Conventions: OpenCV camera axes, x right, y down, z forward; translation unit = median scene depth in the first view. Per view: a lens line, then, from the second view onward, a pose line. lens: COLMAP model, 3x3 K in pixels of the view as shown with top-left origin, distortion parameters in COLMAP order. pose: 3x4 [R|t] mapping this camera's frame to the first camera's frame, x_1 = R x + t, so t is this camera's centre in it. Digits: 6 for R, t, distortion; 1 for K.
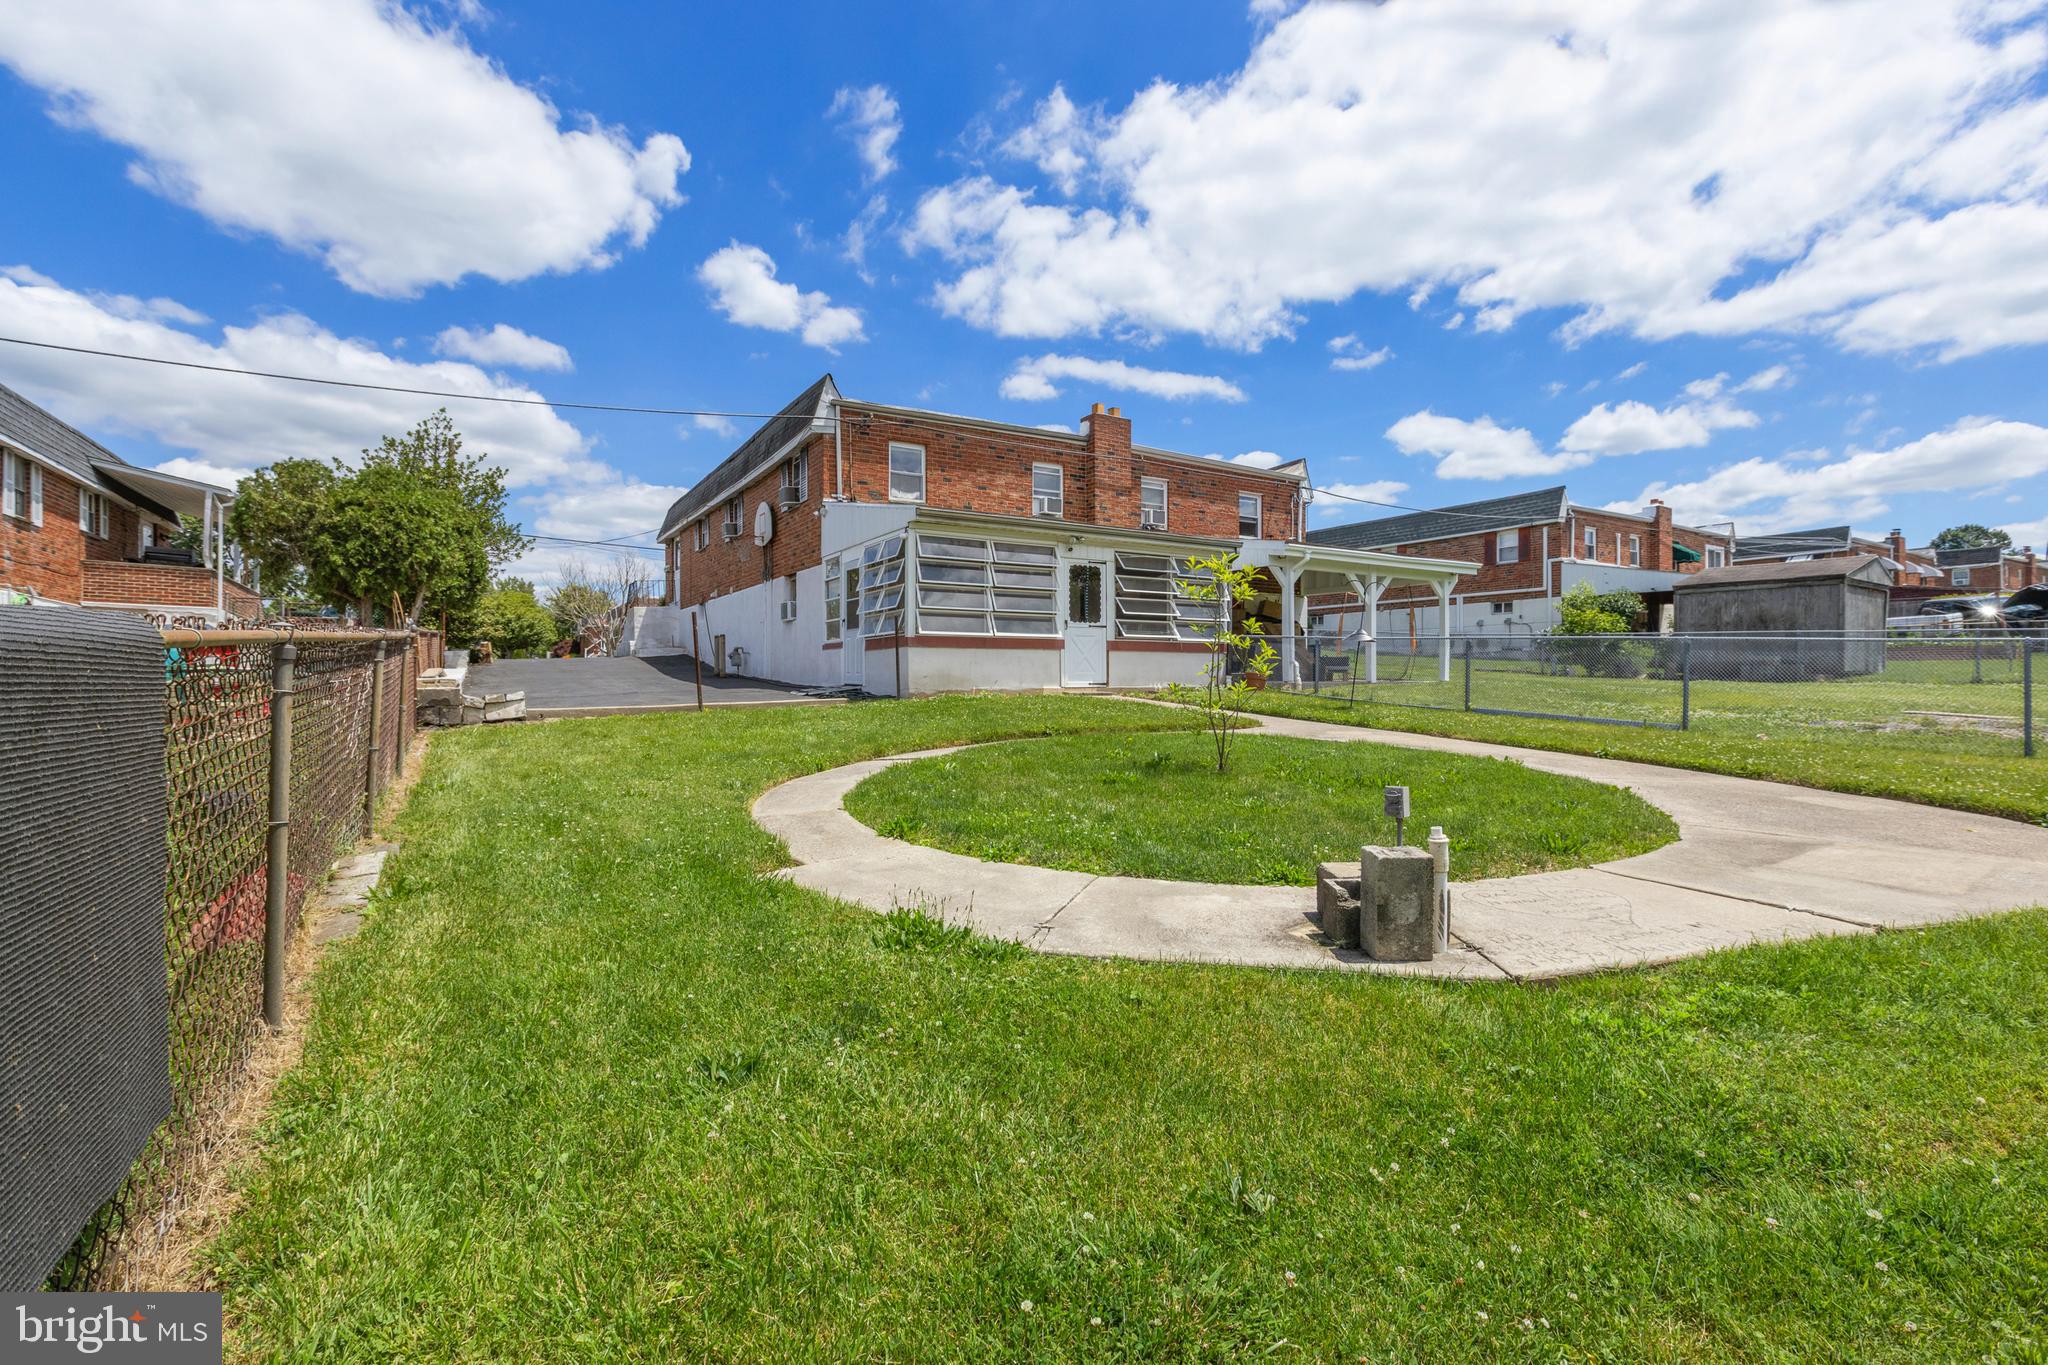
lens RADIAL K [[942.2, 0, 1024.0], [0, 942.2, 682.5], [0, 0, 1]] dist [0.004776, 0.000775]
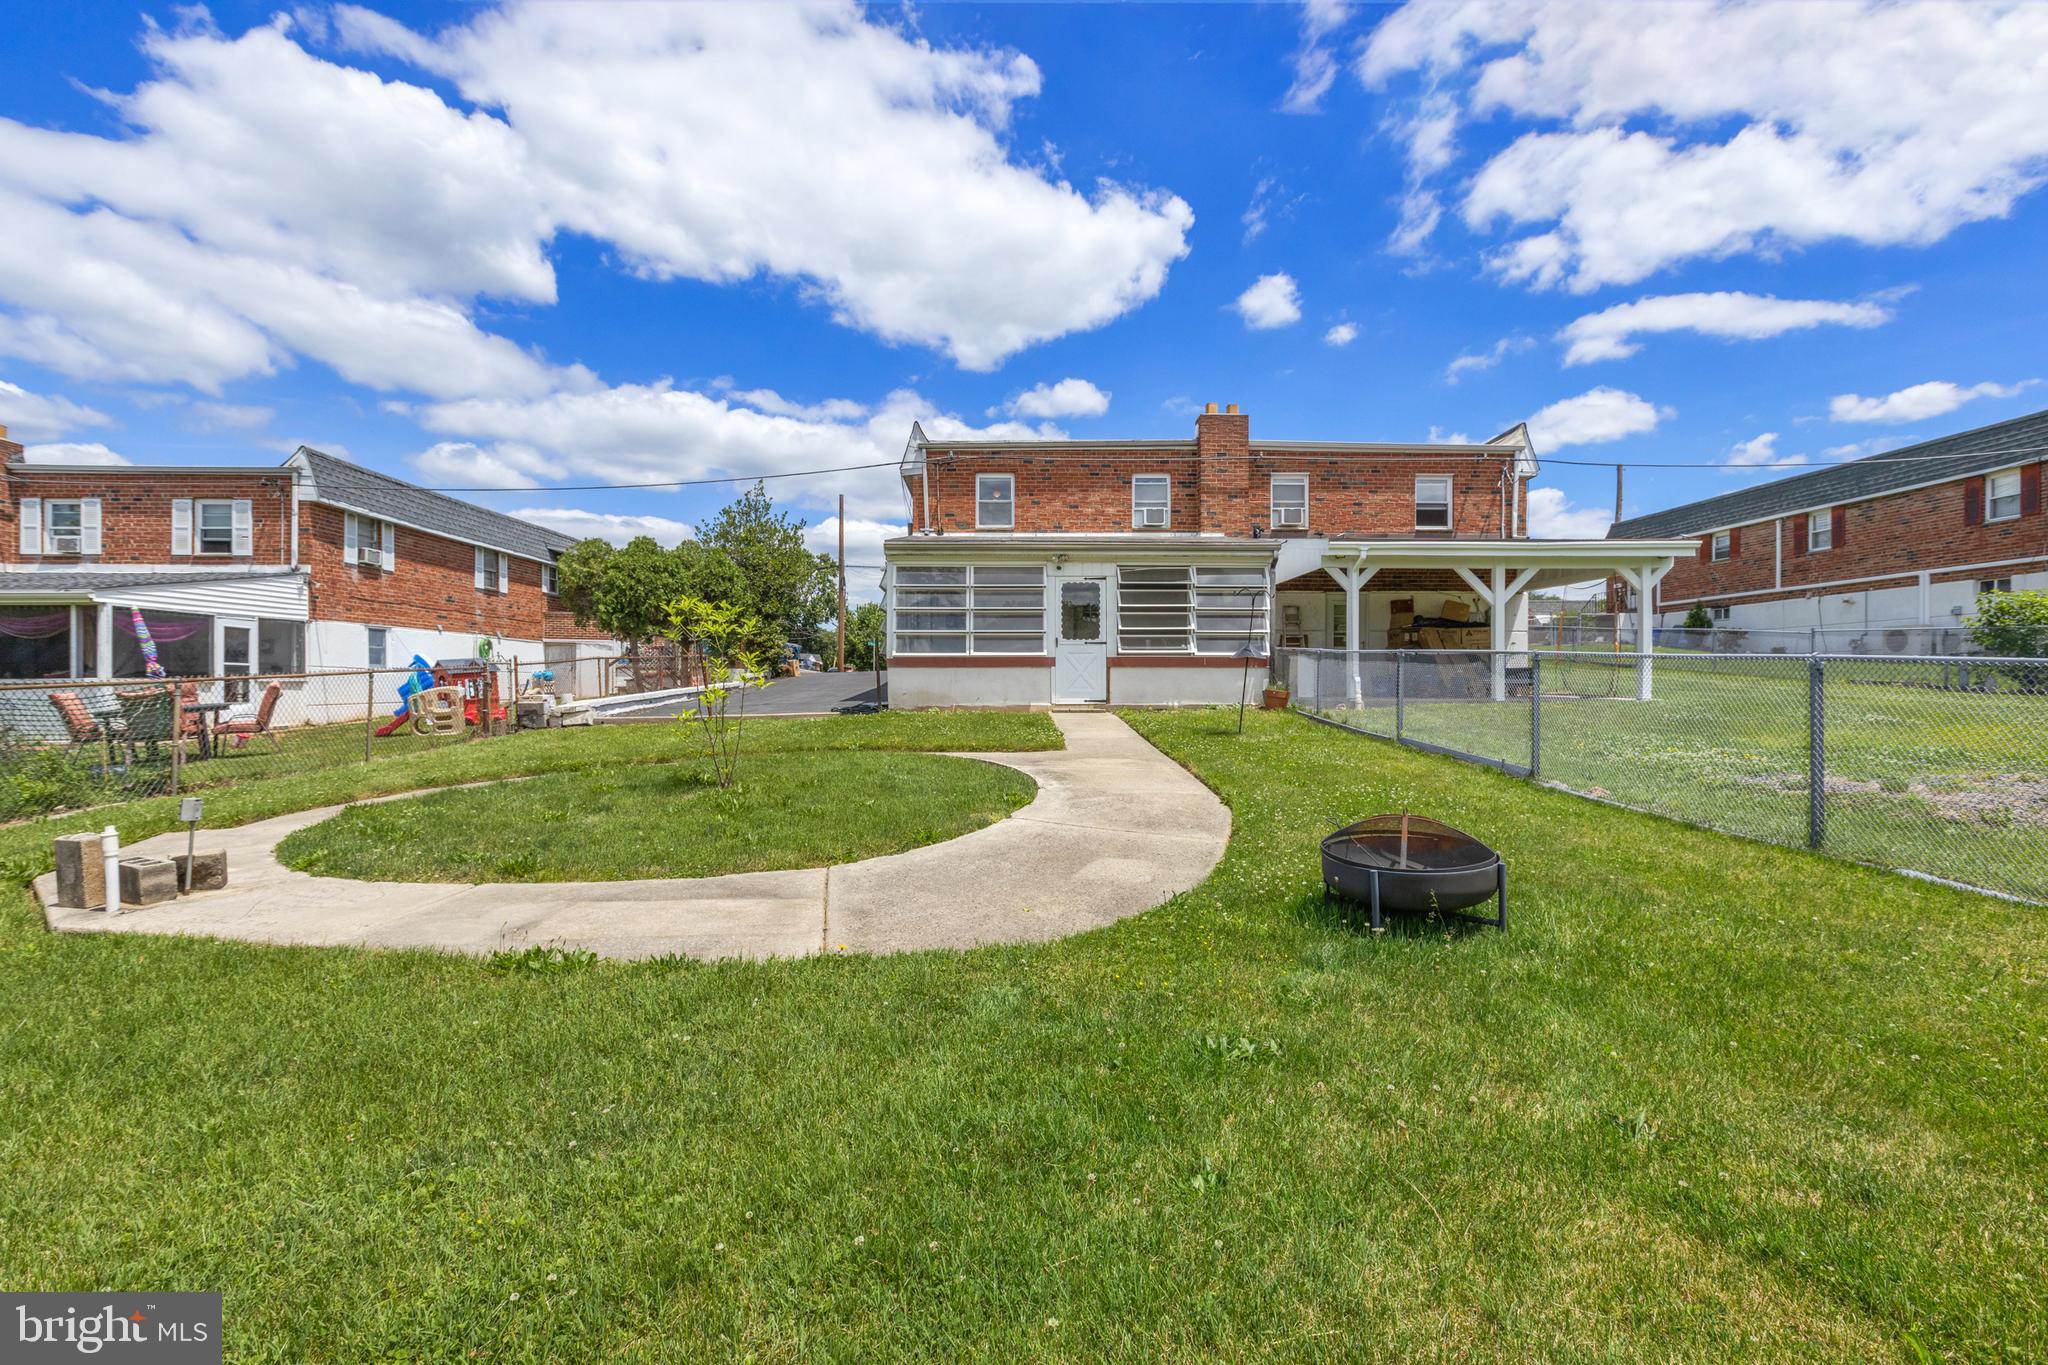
lens RADIAL K [[922.9, 0, 1024.0], [0, 922.9, 682.5], [0, 0, 1]] dist [0.004601, -0.000194]
pose [[0.858828, 0.001278, -0.512263, 0.435834], [-0.001115, 0.999999, 0.000624, -0.015495], [0.512263, 0.000035, 0.858829, 0.108538]]
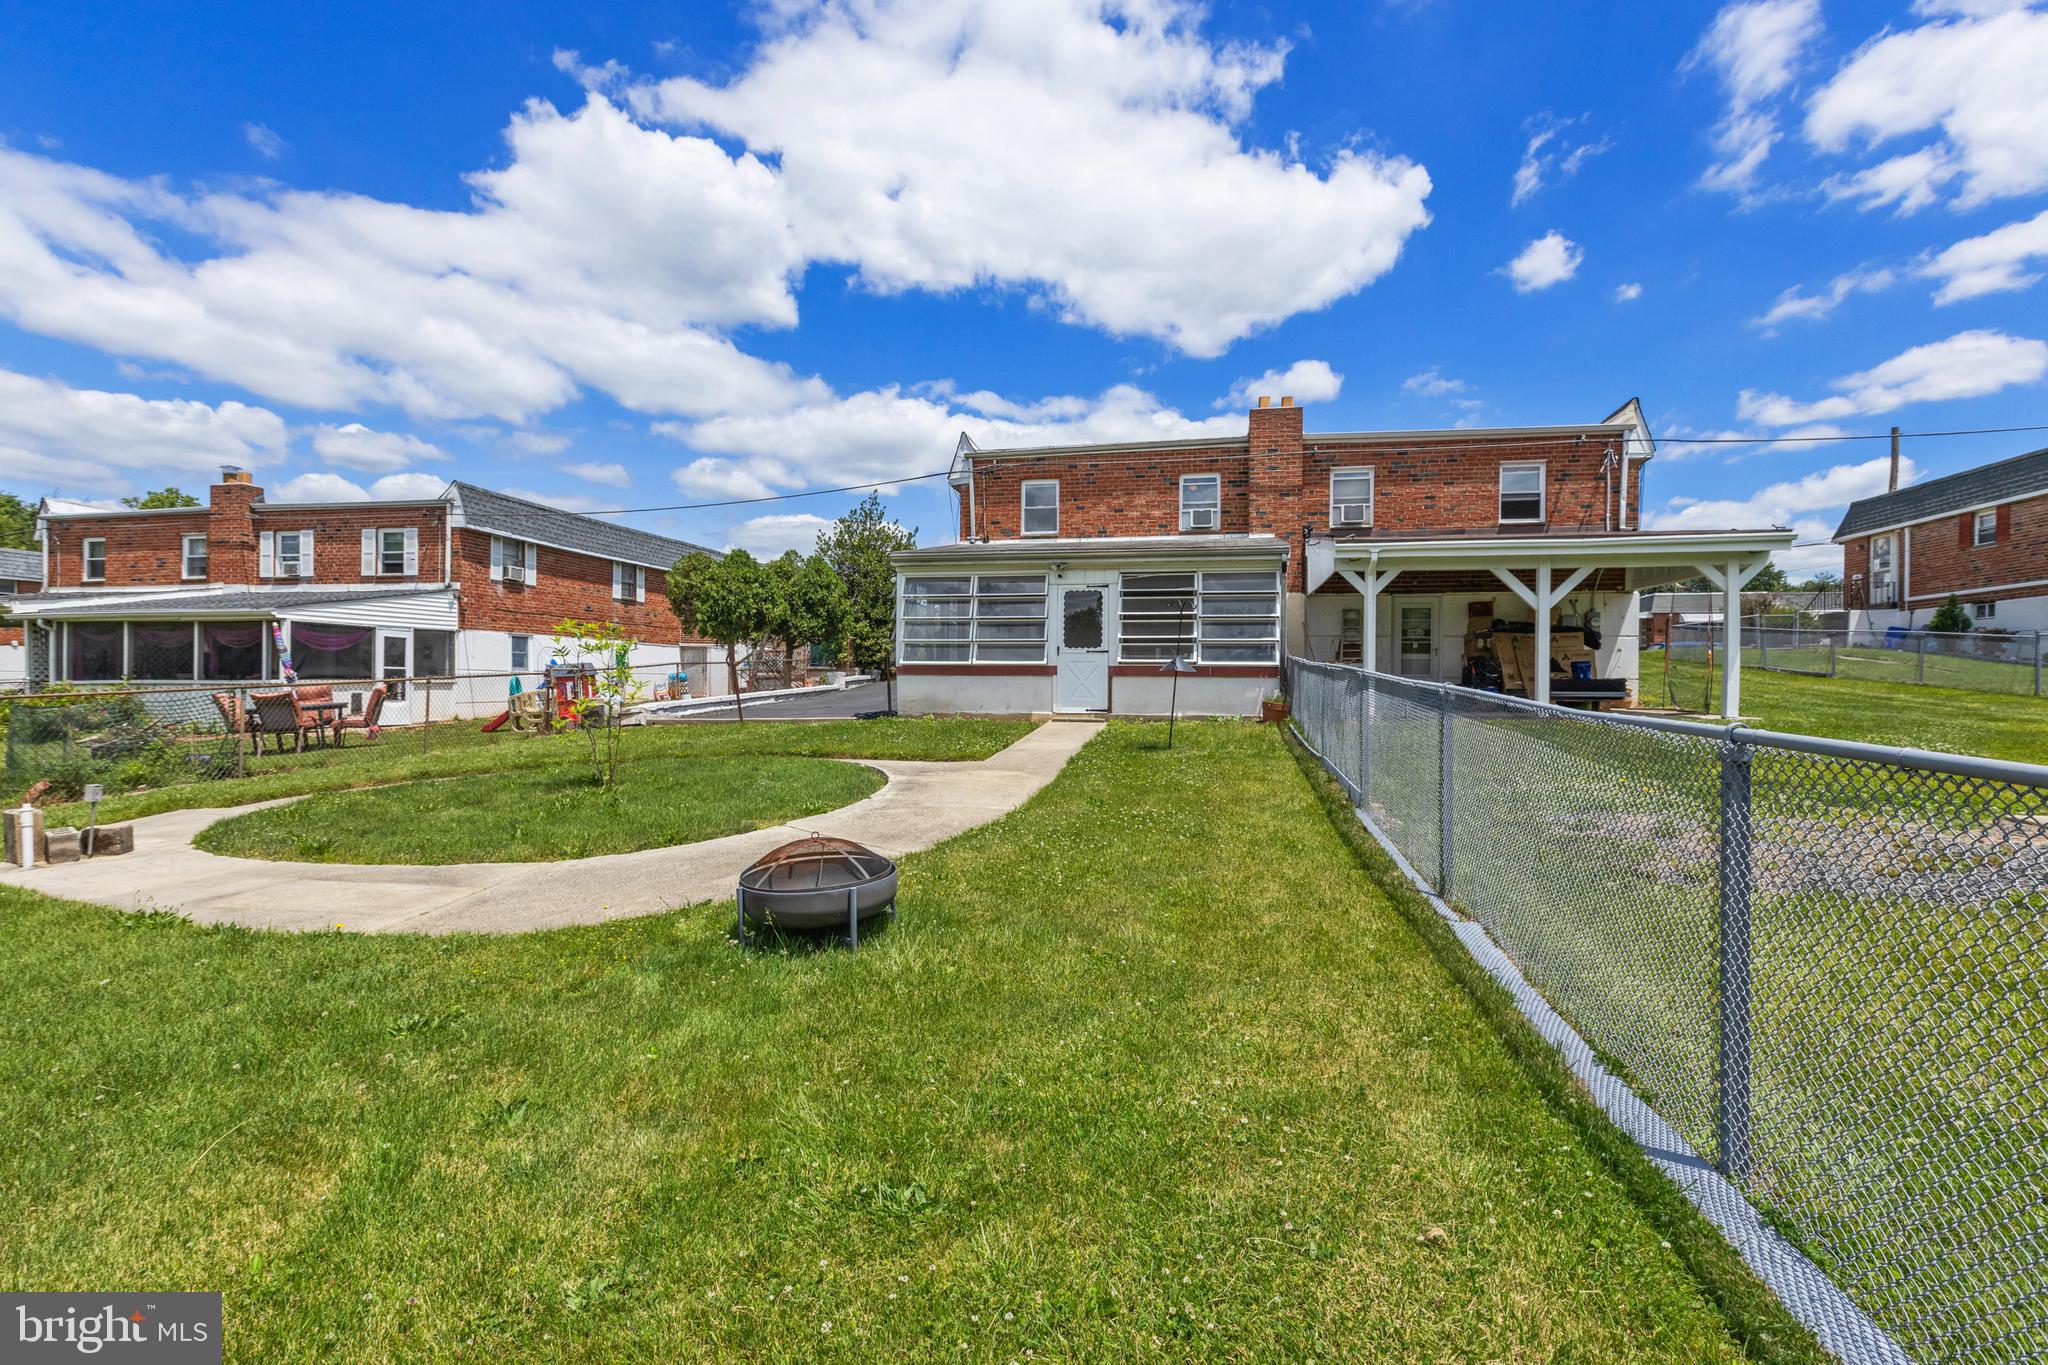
lens RADIAL K [[942.2, 0, 1024.0], [0, 942.2, 682.5], [0, 0, 1]] dist [0.004776, 0.000775]
pose [[0.722997, 0.008382, -0.690801, 0.595014], [-0.009105, 0.999955, 0.002605, -0.024819], [0.690792, 0.004406, 0.723040, 0.205912]]
